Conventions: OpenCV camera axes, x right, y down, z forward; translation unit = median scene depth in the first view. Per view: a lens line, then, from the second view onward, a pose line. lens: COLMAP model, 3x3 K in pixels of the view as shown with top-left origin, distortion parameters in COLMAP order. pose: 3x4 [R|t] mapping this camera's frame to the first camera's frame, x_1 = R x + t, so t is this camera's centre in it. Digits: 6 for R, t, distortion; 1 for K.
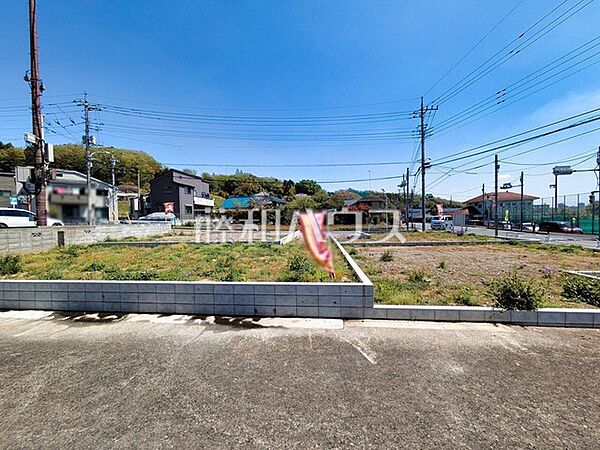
lens RADIAL K [[238.0, 0, 300.1], [0, 238.0, 223.1], [0, 0, 1]] dist [-0.001577, 0.001973]
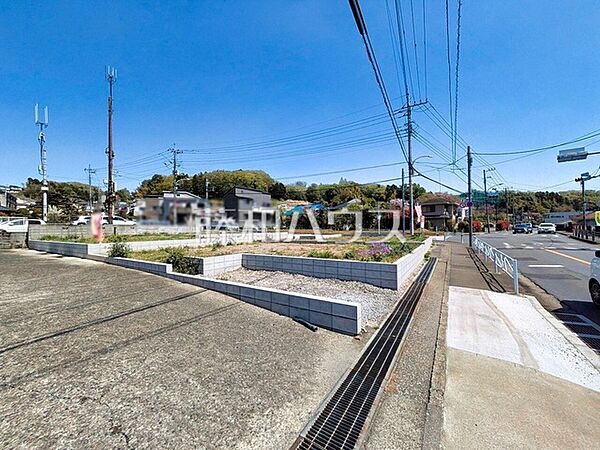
lens RADIAL K [[238.0, 0, 299.3], [0, 238.0, 224.7], [0, 0, 1]] dist [-0.001577, 0.001973]
pose [[0.892469, 0.002263, -0.451103, 0.375425], [-0.013141, 0.999693, -0.020984, 0.011933], [0.450917, 0.024655, 0.892225, -0.020056]]
